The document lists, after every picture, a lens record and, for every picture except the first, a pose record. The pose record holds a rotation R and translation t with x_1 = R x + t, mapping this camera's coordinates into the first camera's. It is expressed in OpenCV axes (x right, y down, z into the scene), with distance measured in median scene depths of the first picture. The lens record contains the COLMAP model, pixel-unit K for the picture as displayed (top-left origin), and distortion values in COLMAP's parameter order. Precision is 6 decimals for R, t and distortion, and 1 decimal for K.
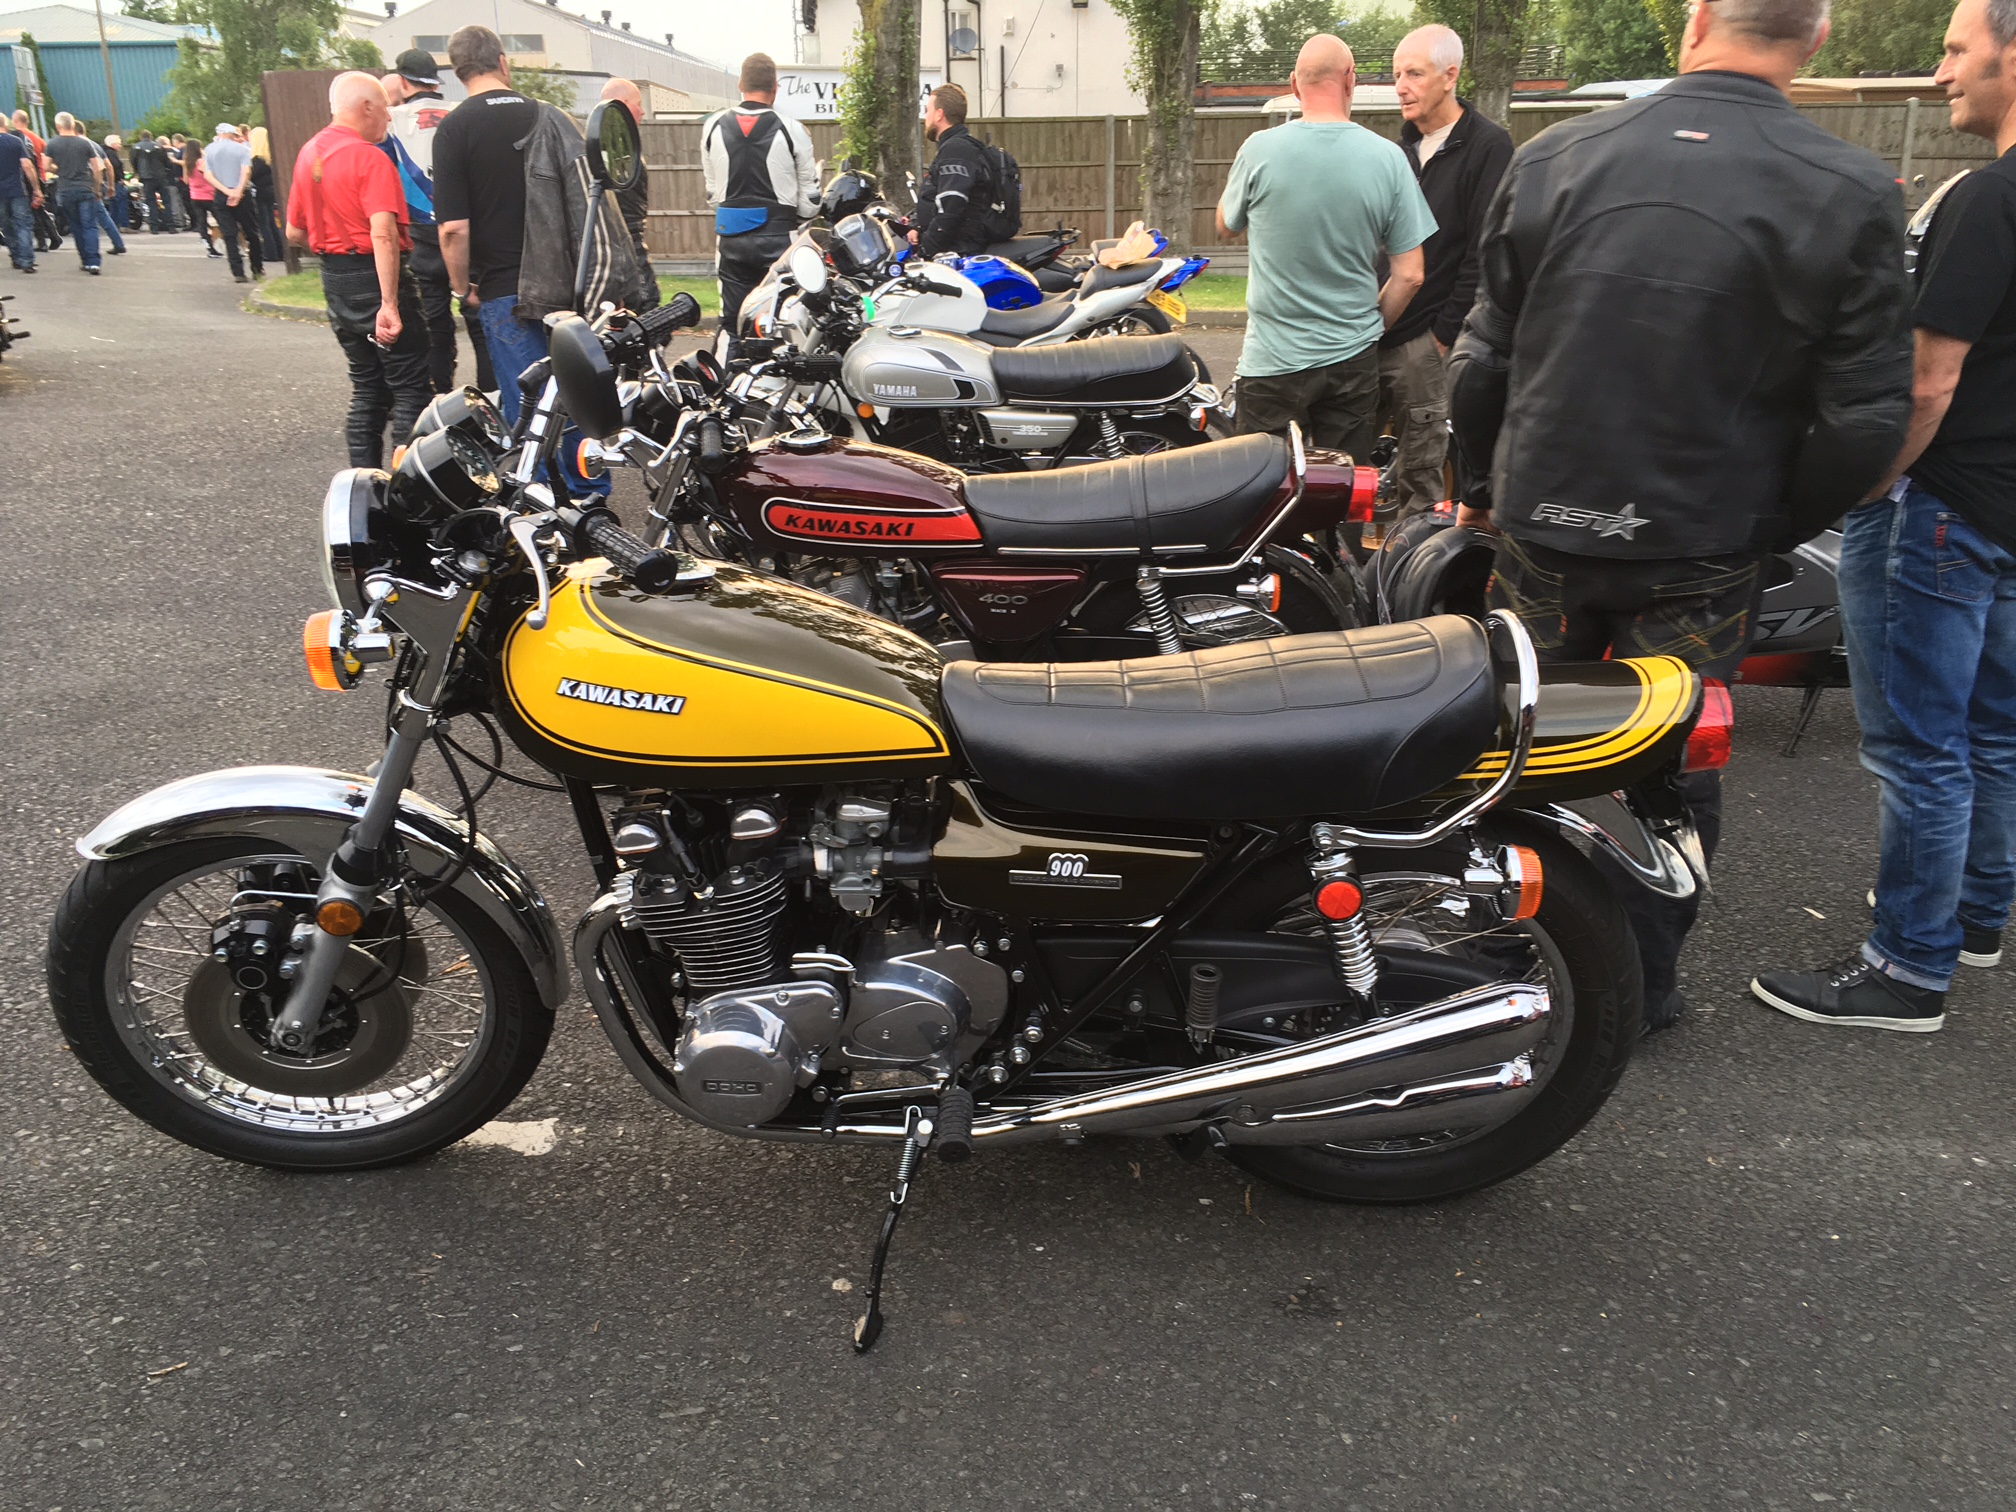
lens RADIAL K [[1720.1, 0, 1009.8], [0, 1720.1, 762.5], [0, 0, 1]] dist [0.062385, -0.085648]
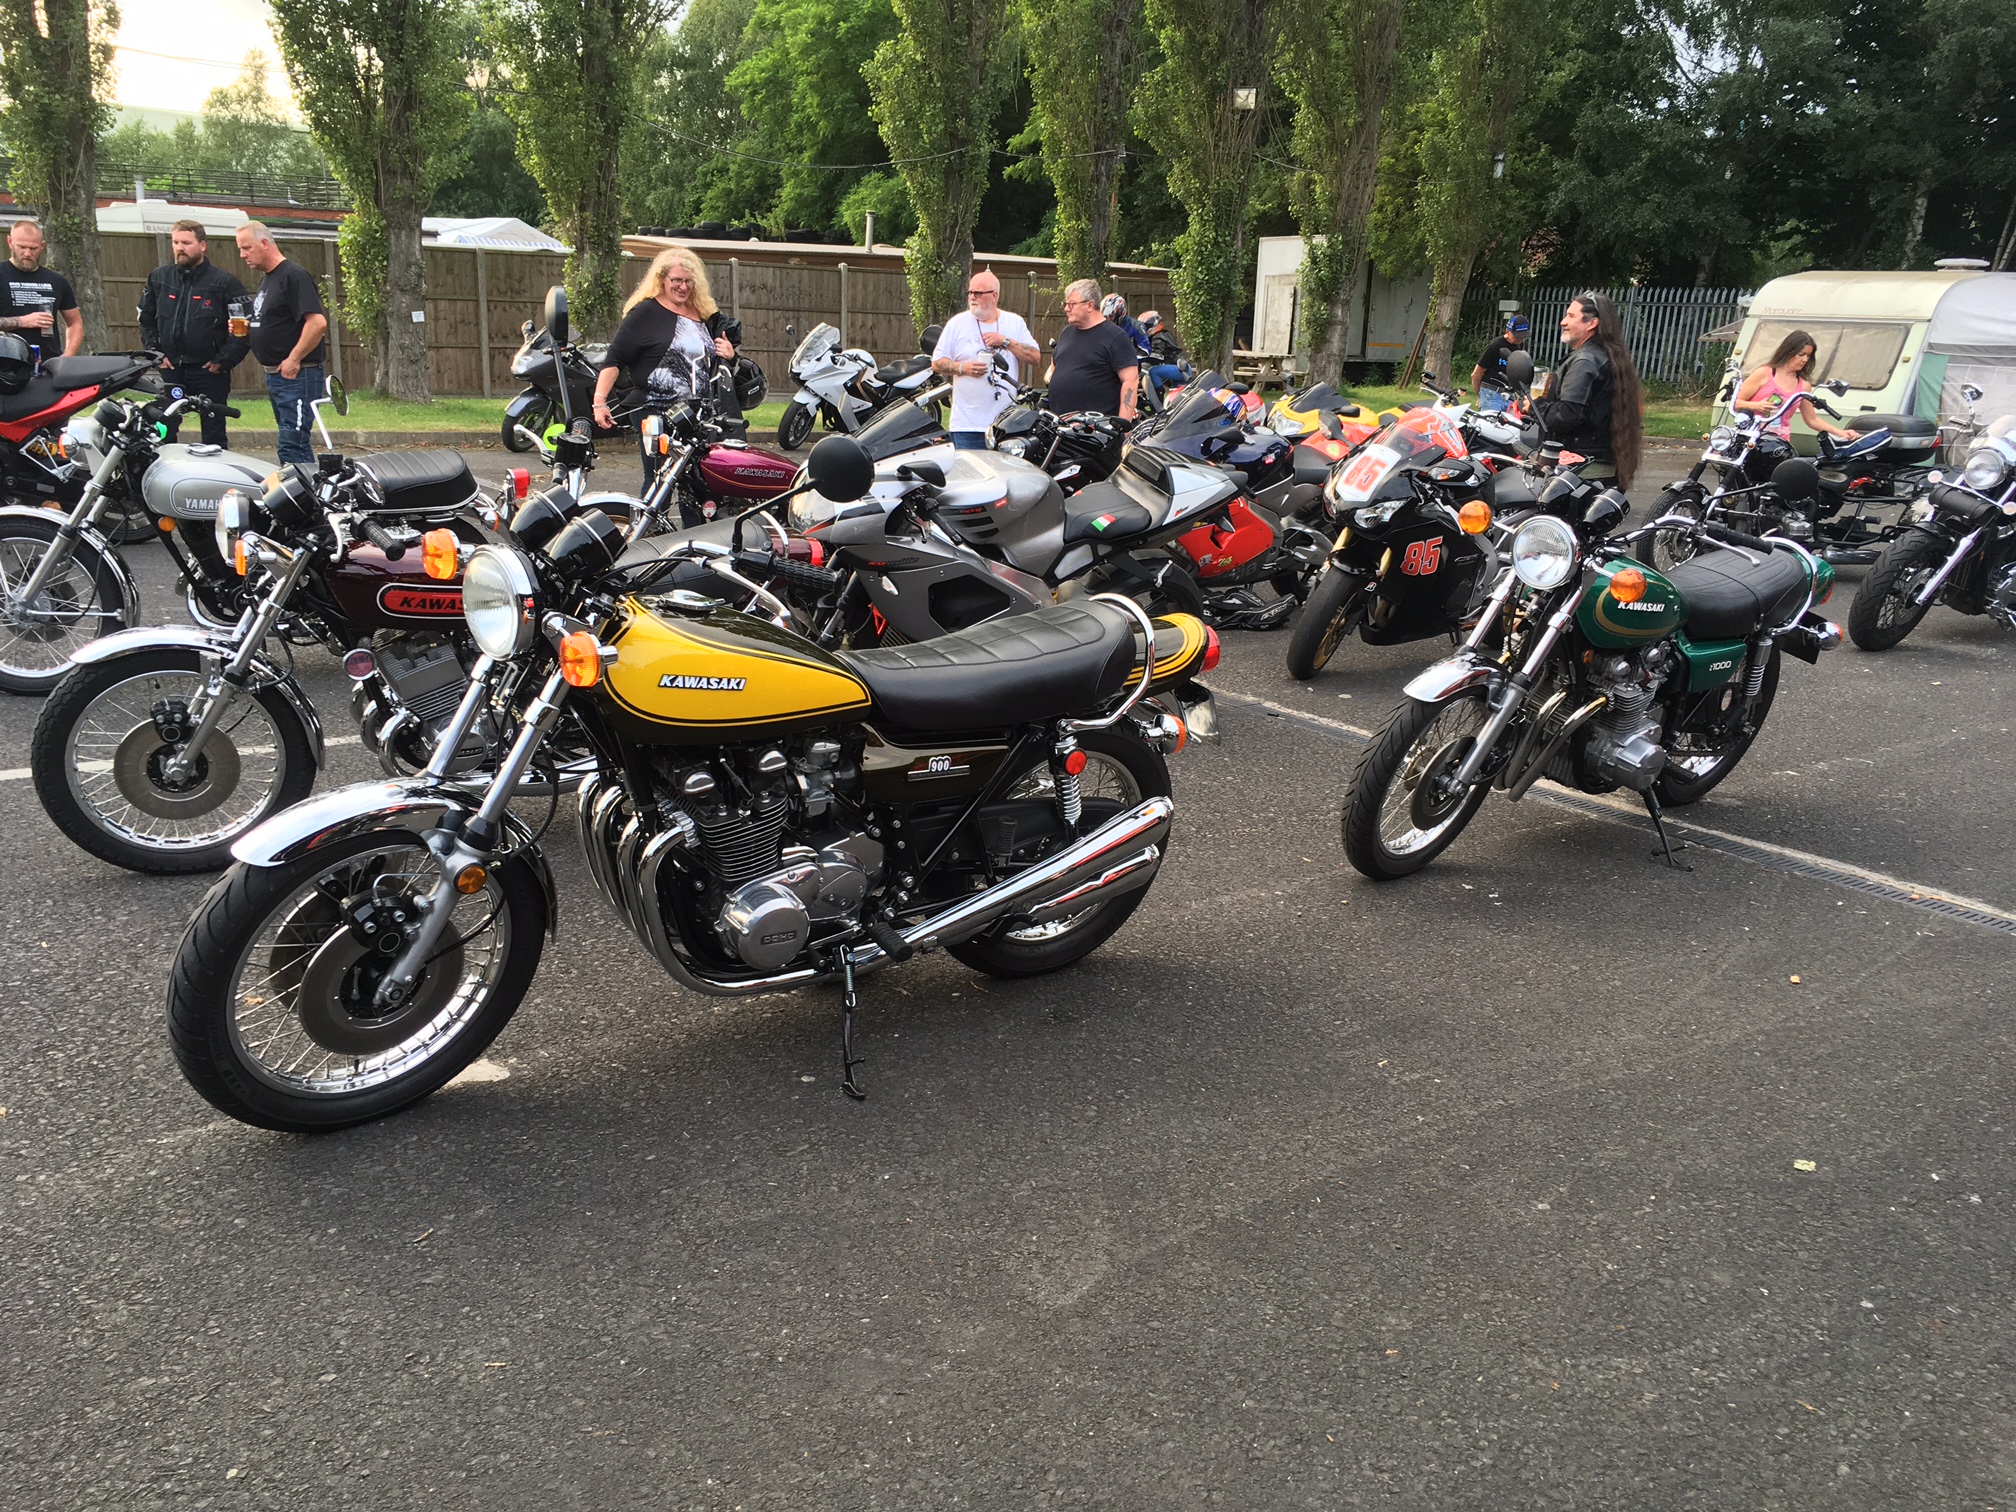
lens RADIAL K [[1720.1, 0, 1005.0], [0, 1720.1, 758.3], [0, 0, 1]] dist [0.062385, -0.085648]
pose [[0.789530, -0.120641, 0.601737, -0.866139], [0.161672, 0.986741, -0.014297, 0.084651], [-0.592034, 0.108572, 0.798566, -0.326064]]
